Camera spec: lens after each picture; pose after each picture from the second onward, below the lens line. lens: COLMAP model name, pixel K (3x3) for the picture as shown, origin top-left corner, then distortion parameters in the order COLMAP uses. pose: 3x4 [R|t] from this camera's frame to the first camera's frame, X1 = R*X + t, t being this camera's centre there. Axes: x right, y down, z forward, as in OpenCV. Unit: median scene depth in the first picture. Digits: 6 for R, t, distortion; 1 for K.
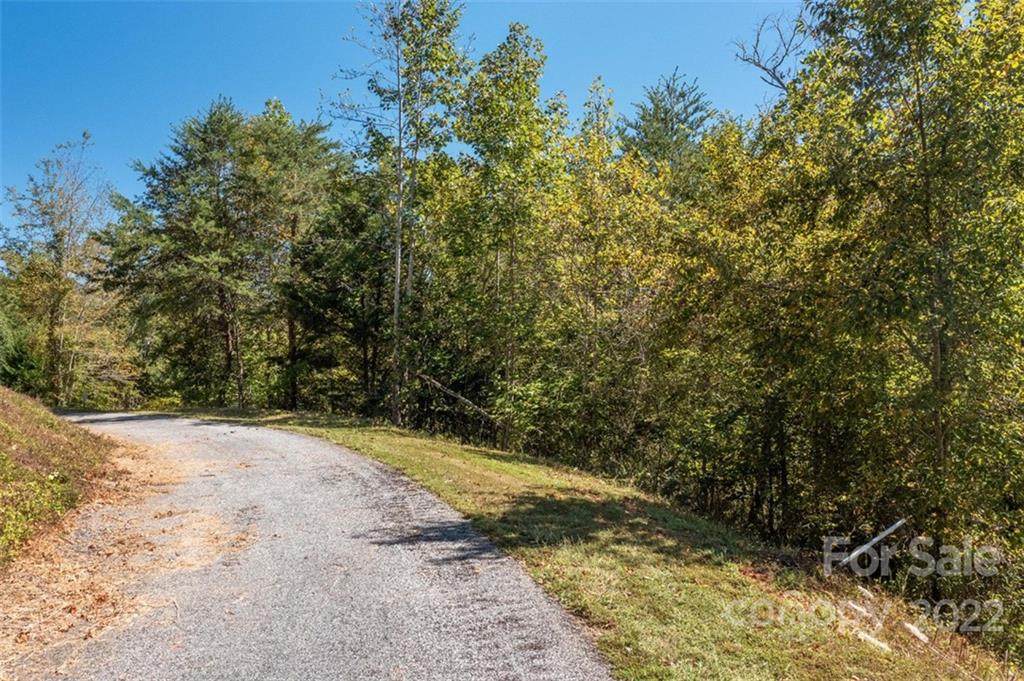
lens RADIAL K [[789.7, 0, 512.0], [0, 789.7, 340.5], [0, 0, 1]] dist [-0.015701, -0.001151]
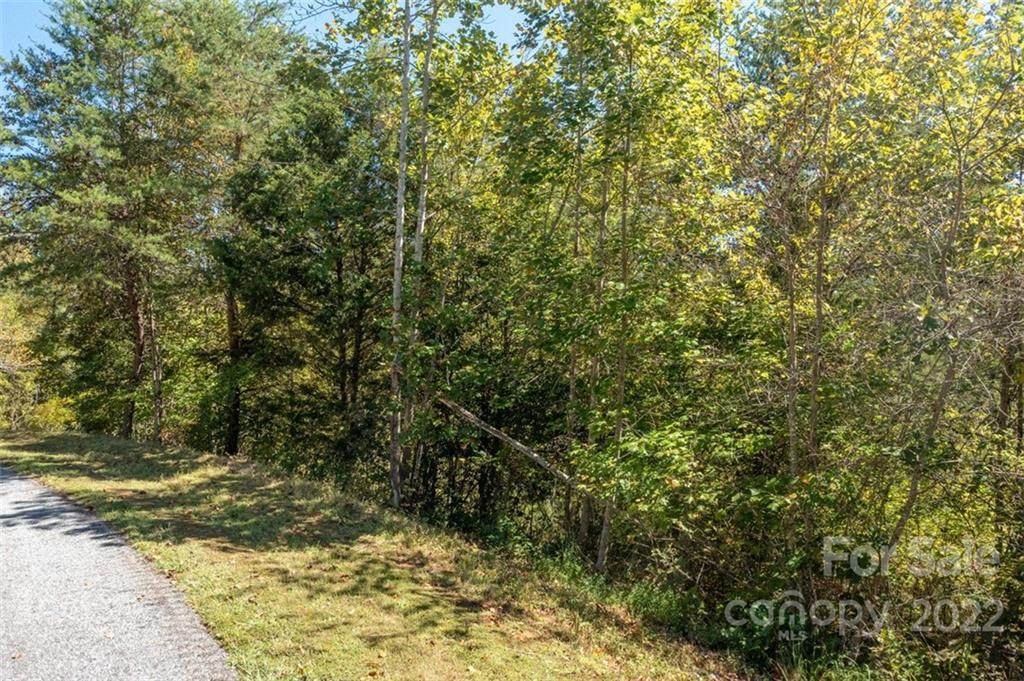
lens RADIAL K [[809.3, 0, 512.0], [0, 809.3, 340.5], [0, 0, 1]] dist [-0.008565, 0.000070]
pose [[0.999487, 0.012393, 0.029543, -0.062911], [-0.013431, 0.999290, 0.035210, -0.016369], [-0.029086, -0.035589, 0.998943, 0.312983]]
